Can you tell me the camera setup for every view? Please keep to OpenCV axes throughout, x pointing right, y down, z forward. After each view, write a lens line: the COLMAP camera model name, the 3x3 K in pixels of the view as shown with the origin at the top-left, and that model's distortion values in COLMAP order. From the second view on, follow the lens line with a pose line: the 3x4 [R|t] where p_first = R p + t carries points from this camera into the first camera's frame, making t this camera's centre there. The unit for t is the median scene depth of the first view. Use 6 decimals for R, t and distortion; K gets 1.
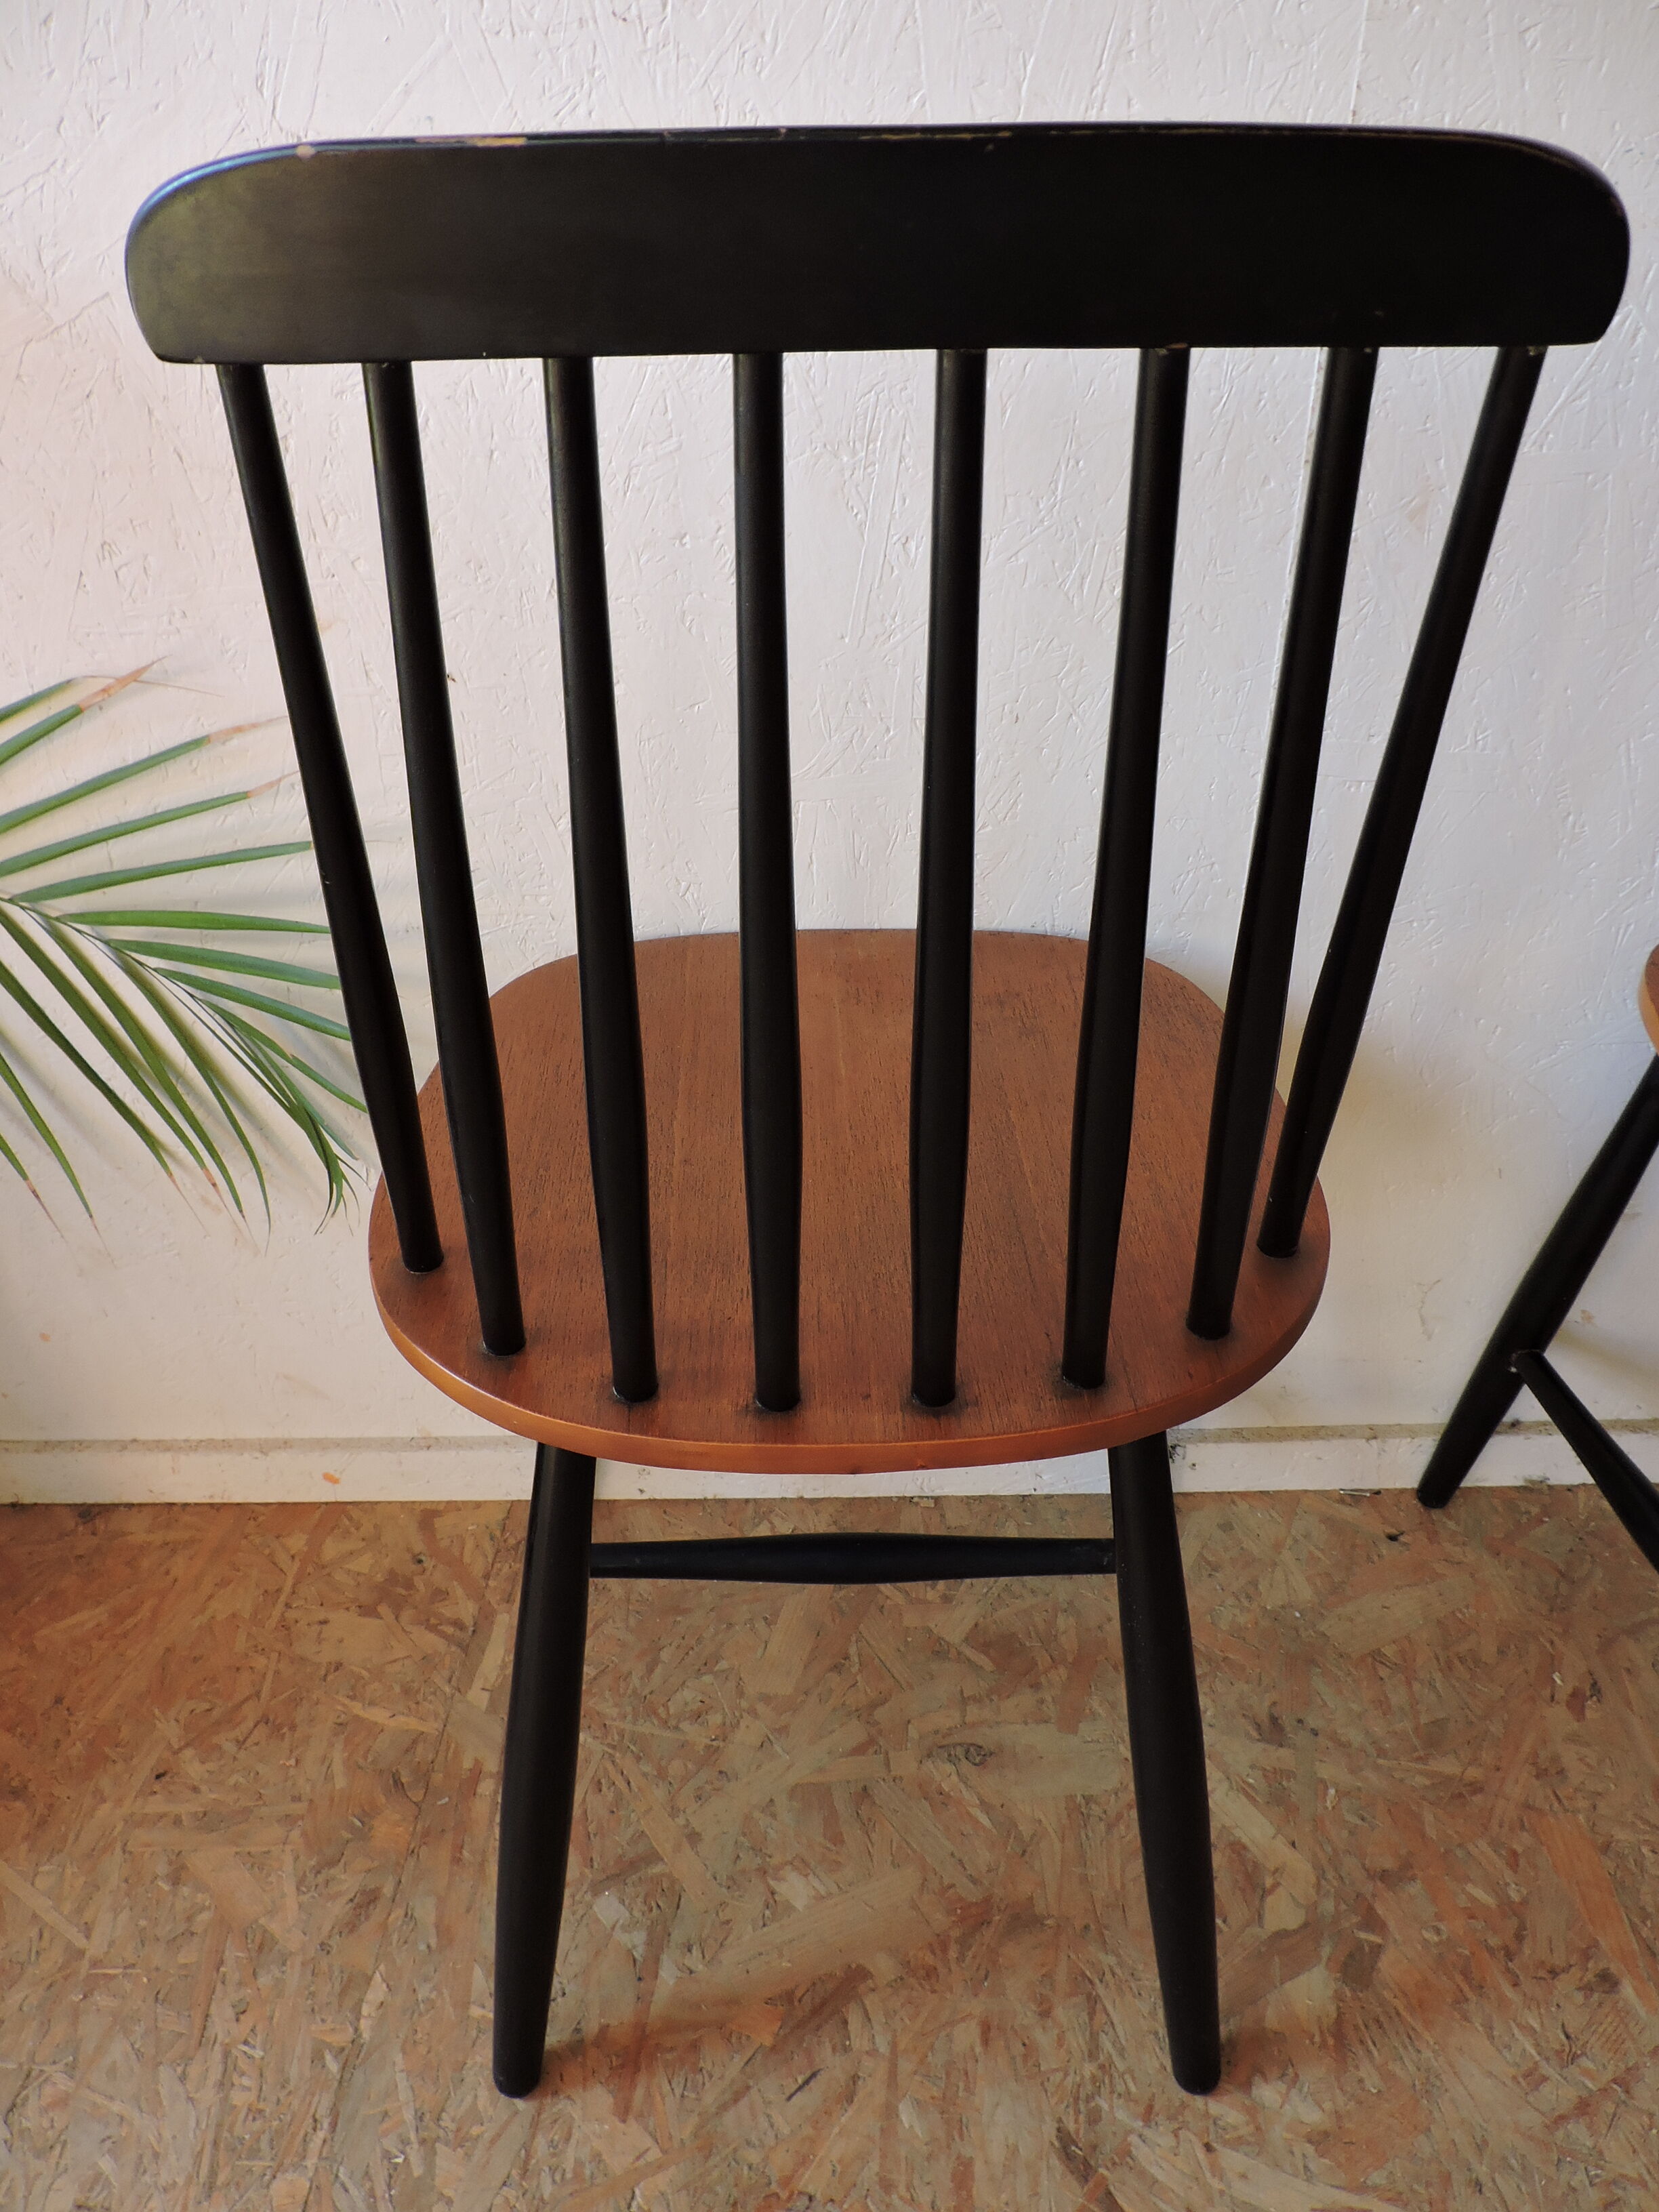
lens RADIAL K [[1570.9, 0, 828.5], [0, 1570.9, 1112.5], [0, 0, 1]] dist [-0.016406, -0.005408]
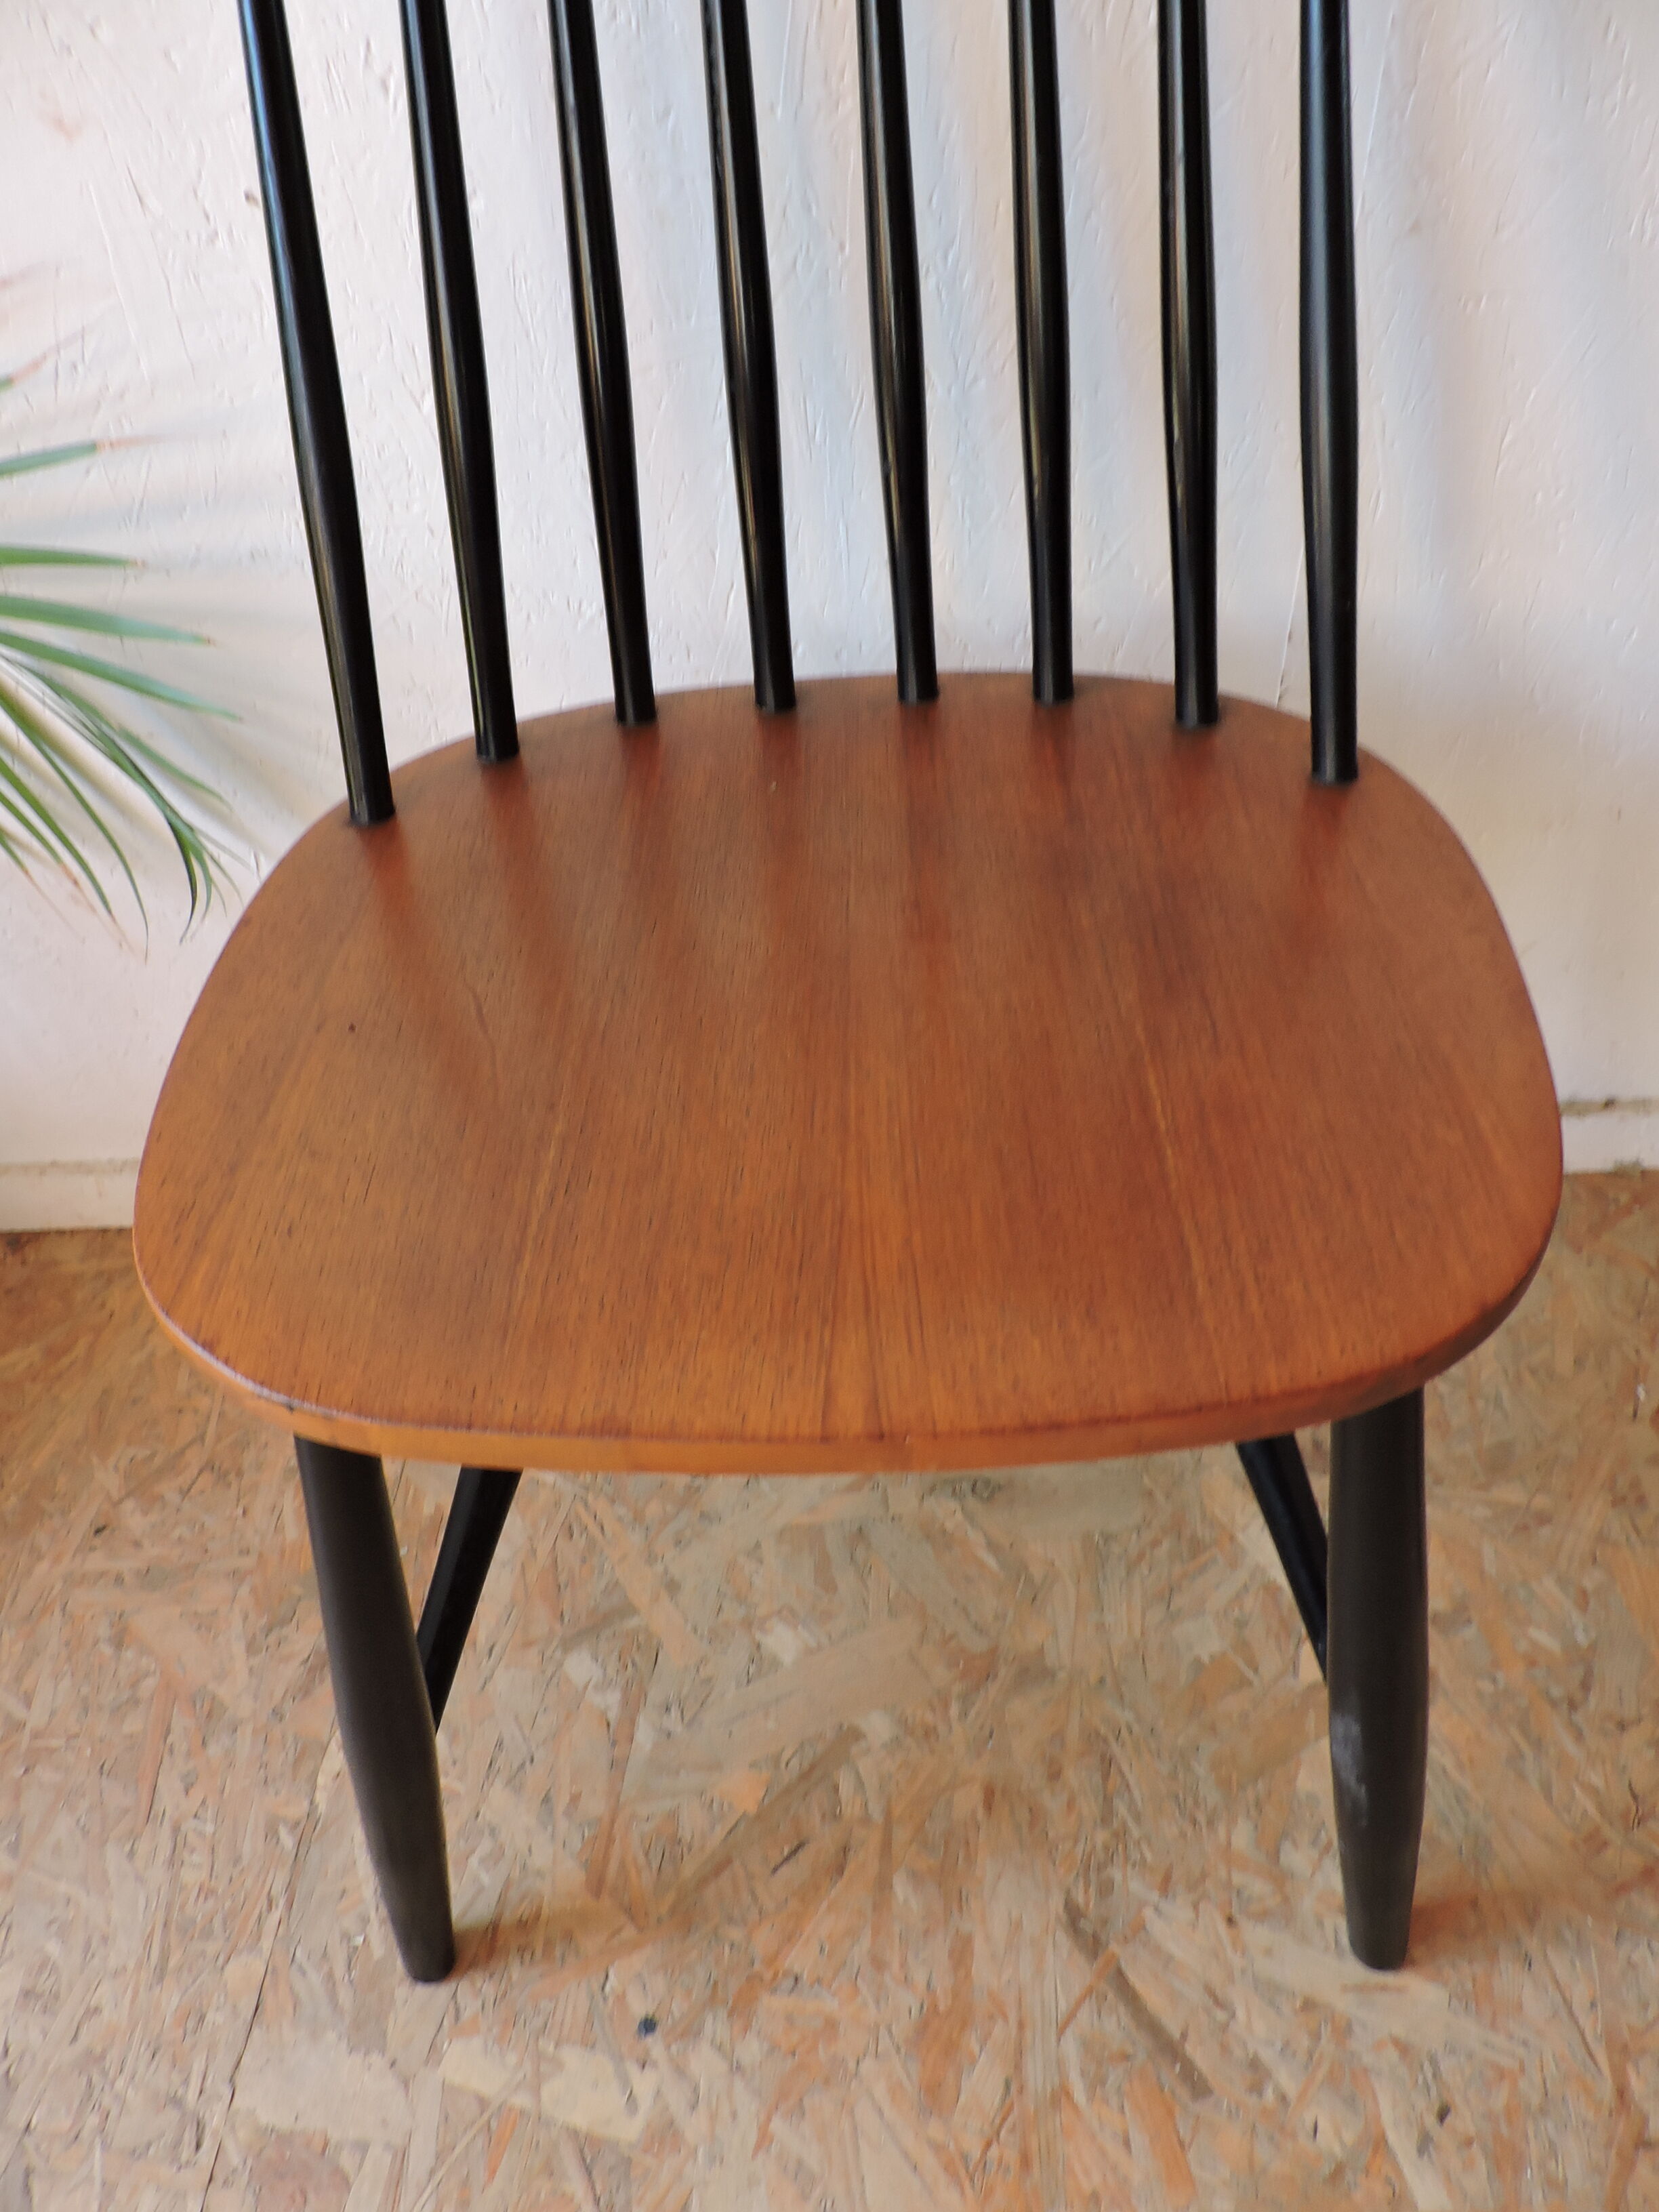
lens RADIAL K [[1570.9, 0, 828.5], [0, 1570.9, 1112.5], [0, 0, 1]] dist [-0.016406, -0.005408]
pose [[0.998964, -0.029005, -0.035060, 0.046248], [0.036377, 0.971930, 0.232439, -0.016479], [0.027334, -0.233474, 0.971979, 0.181228]]
